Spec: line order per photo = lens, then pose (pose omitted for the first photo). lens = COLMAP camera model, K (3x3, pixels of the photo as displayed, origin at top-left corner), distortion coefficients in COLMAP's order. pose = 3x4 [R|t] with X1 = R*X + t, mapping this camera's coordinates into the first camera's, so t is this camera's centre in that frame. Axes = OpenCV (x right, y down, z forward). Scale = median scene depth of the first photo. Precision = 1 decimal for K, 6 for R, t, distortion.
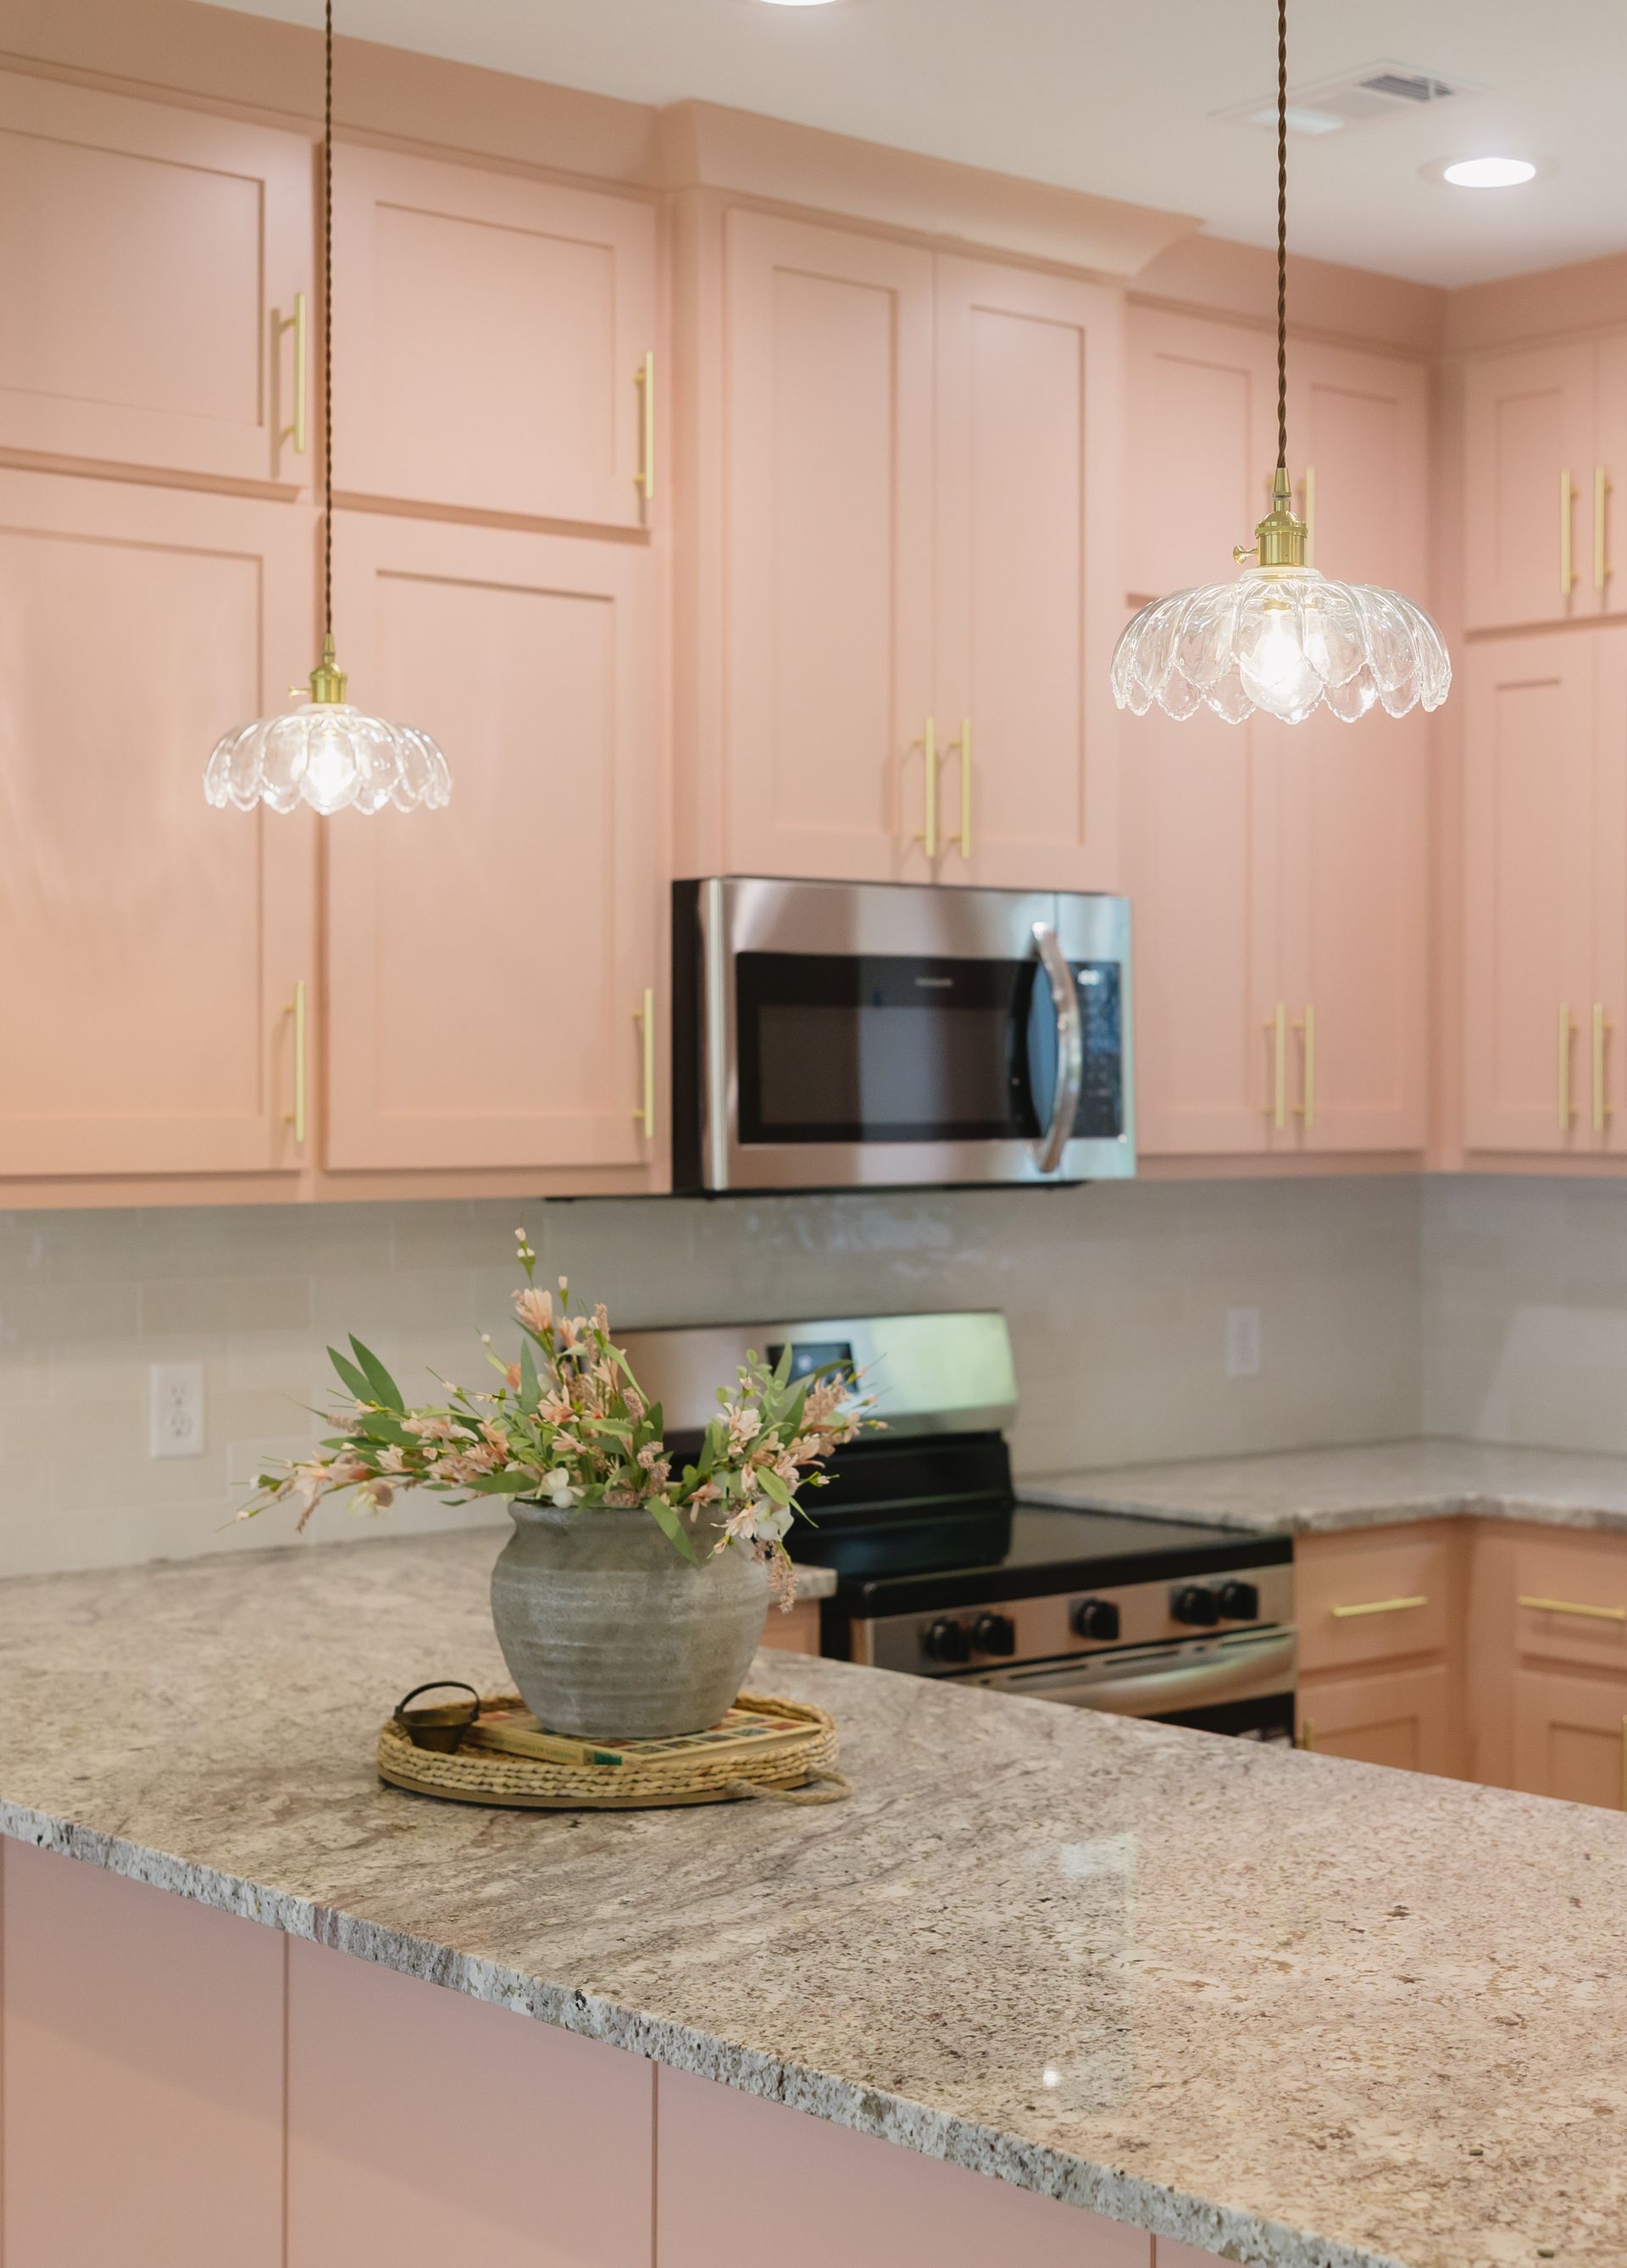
lens RADIAL K [[3524.9, 0, 813.5], [0, 3524.9, 1134.0], [0, 0, 1]] dist [-0.048760, -0.074256]
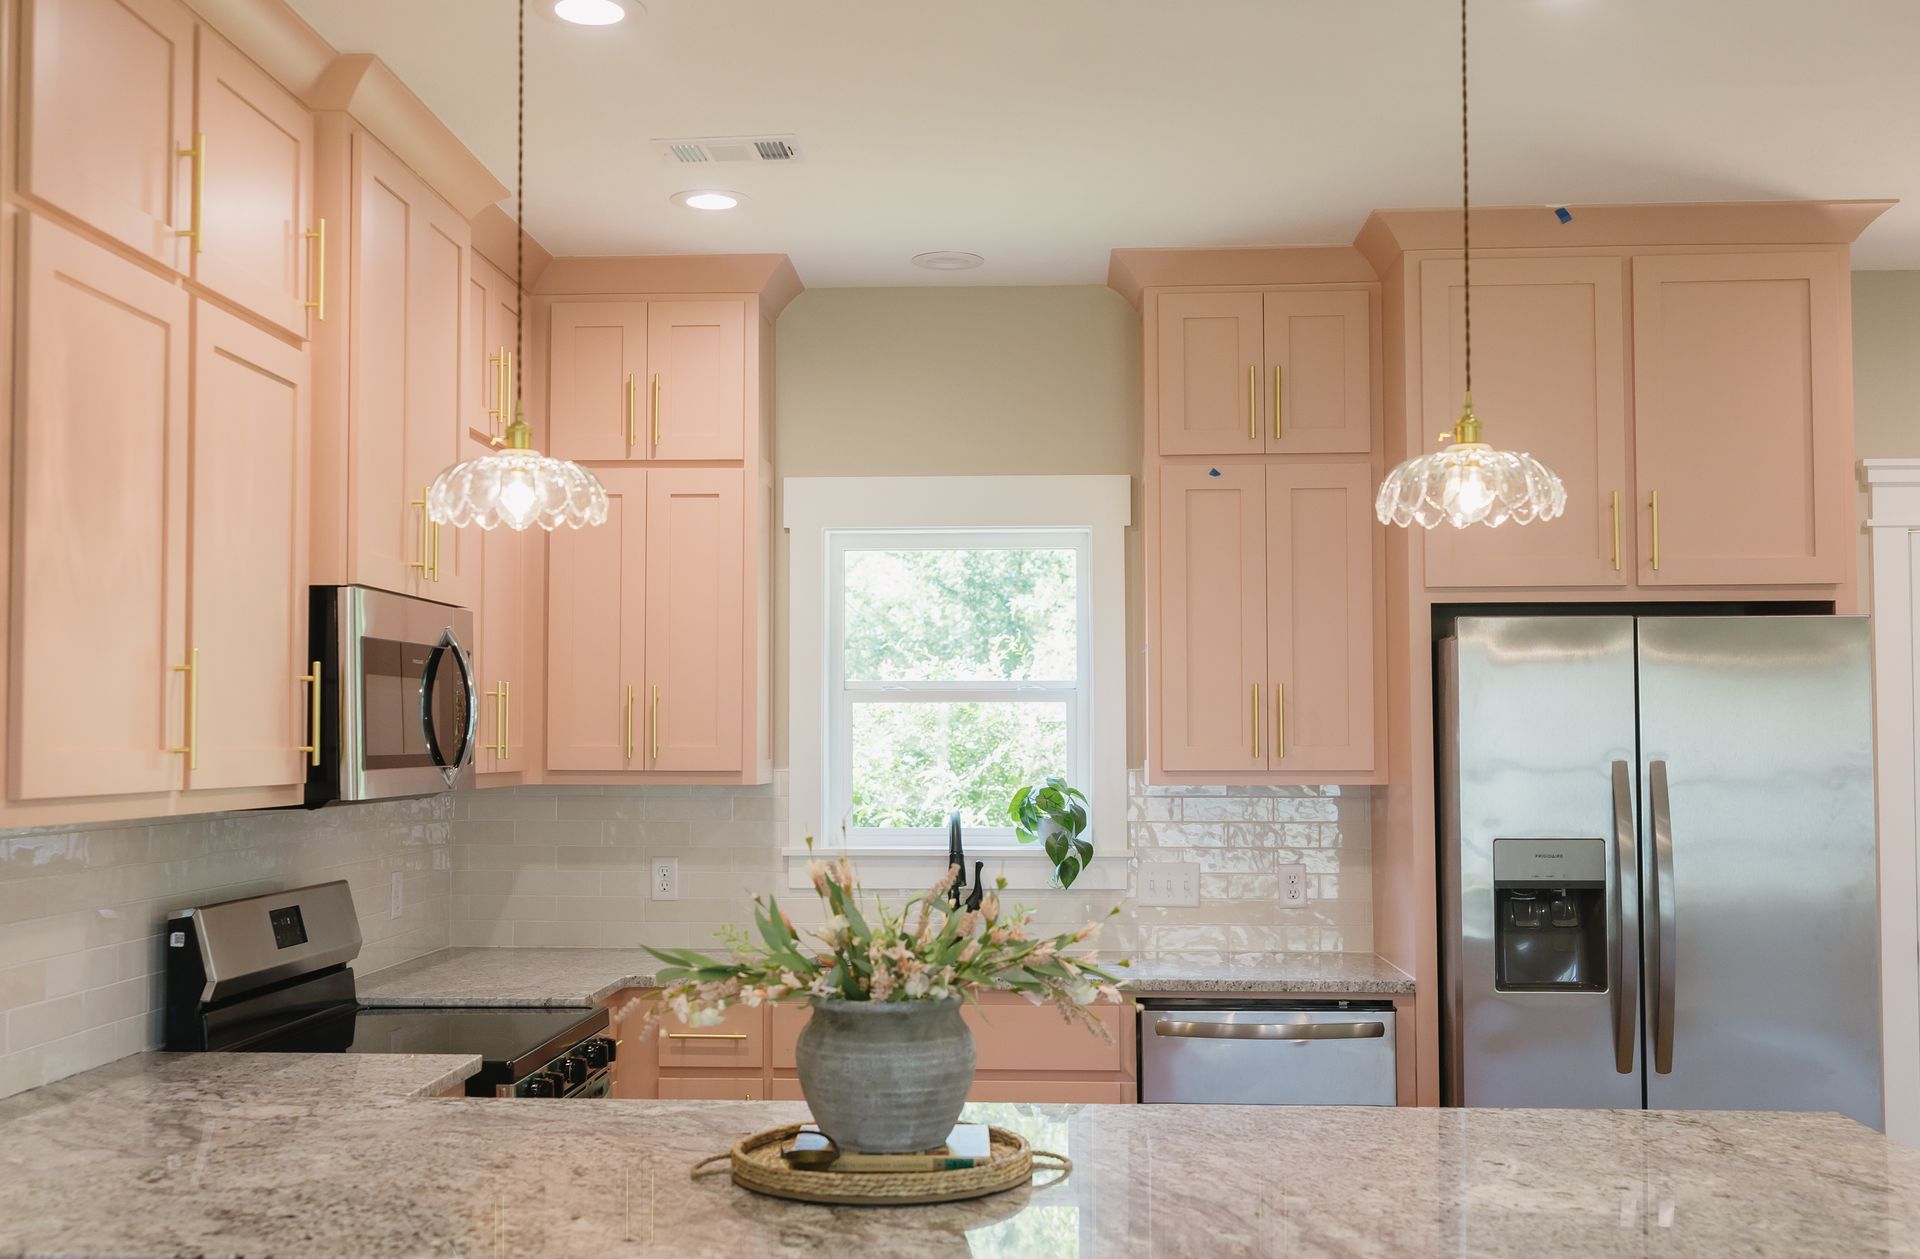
lens RADIAL K [[2003.6, 0, 924.0], [0, 2003.6, 673.8], [0, 0, 1]] dist [-0.001788, 0.031605]
pose [[0.709623, 0.021615, 0.704250, -0.594604], [0.011890, 0.999020, -0.042643, 0.002288], [-0.704481, 0.038634, 0.708671, 0.333893]]
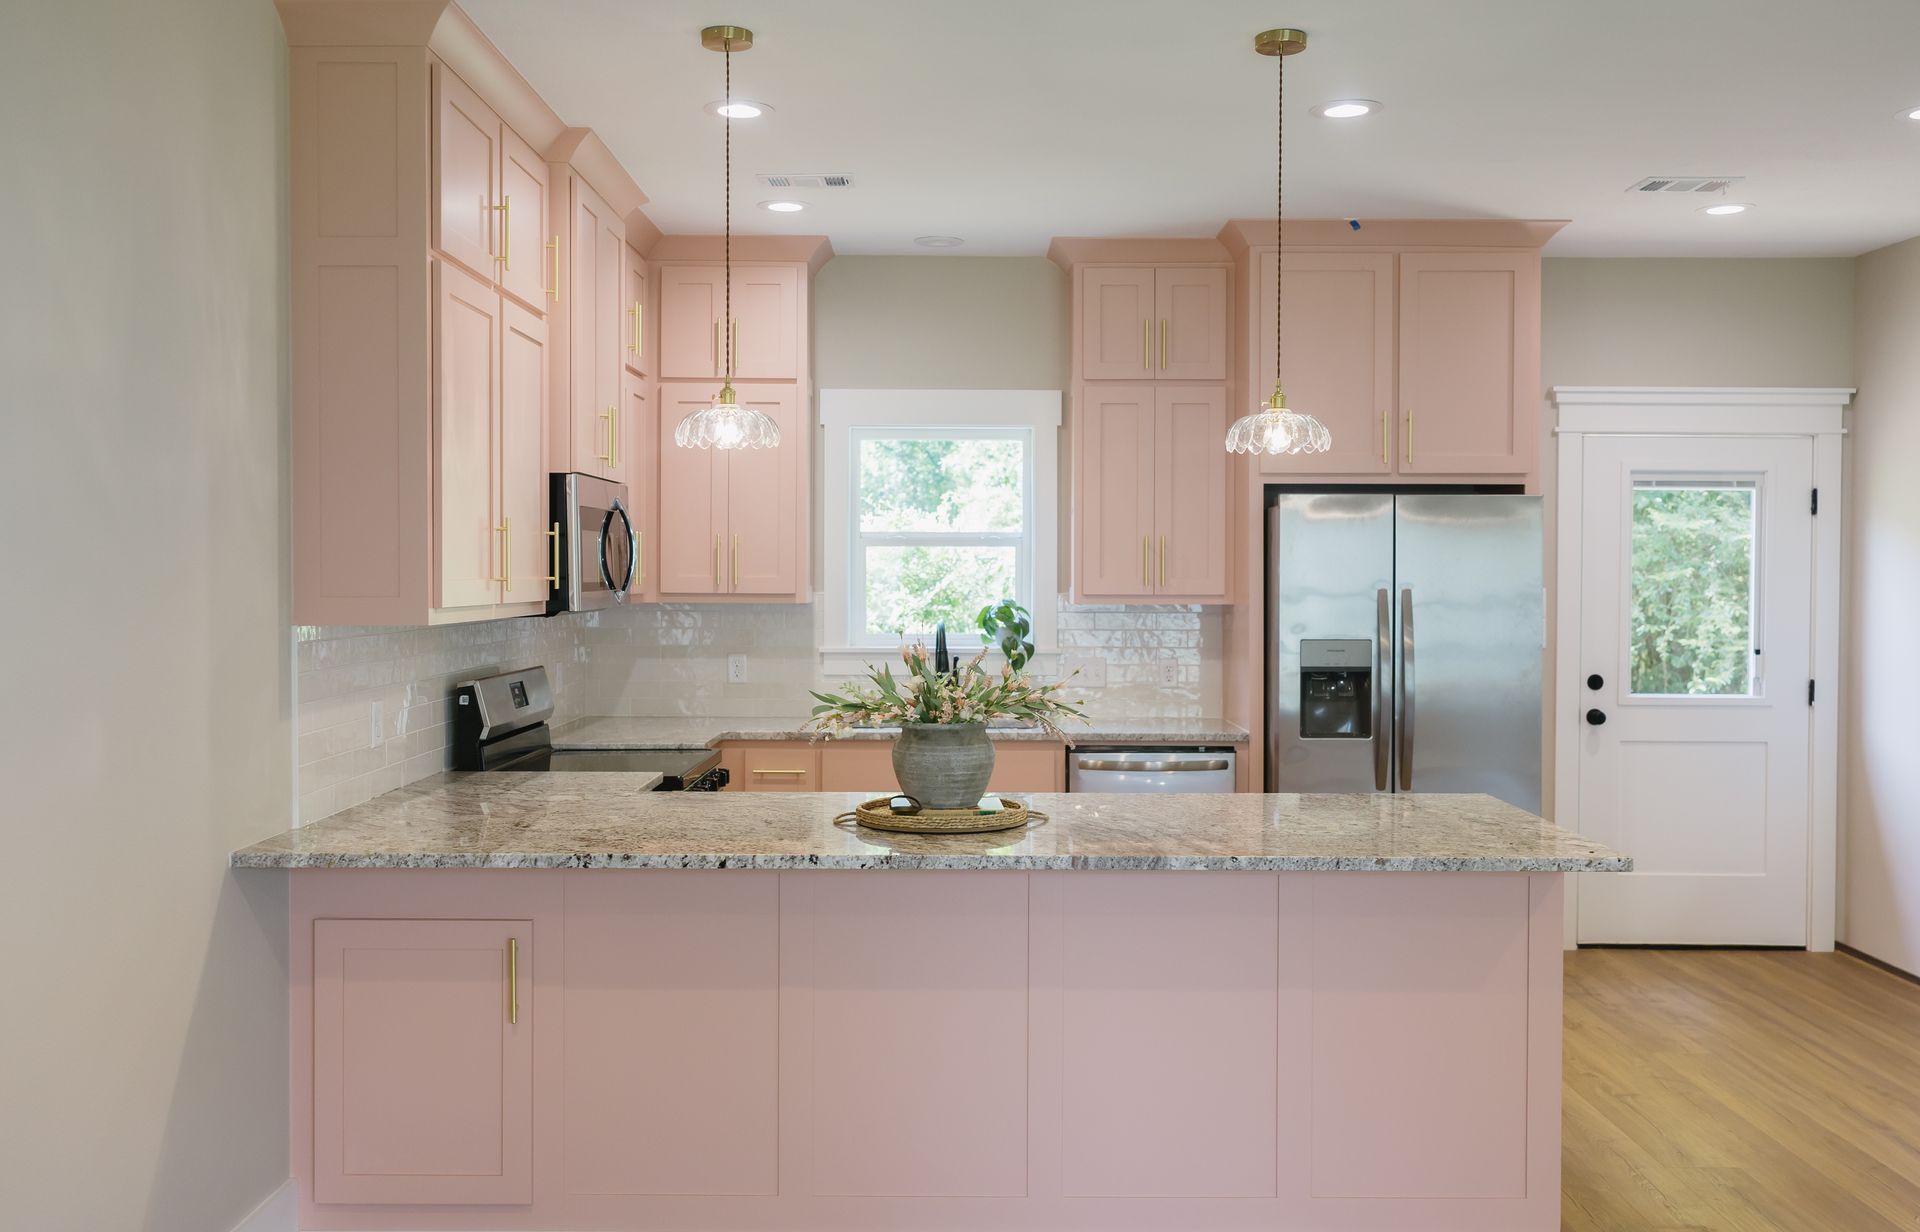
lens RADIAL K [[1691.9, 0, 960.0], [0, 1691.9, 616.0], [0, 0, 1]] dist [0.010112, 0.000924]
pose [[0.663751, -0.019084, 0.747710, -0.910946], [0.008056, 0.999799, 0.018367, 0.001085], [-0.747910, -0.006168, 0.663771, 0.126173]]
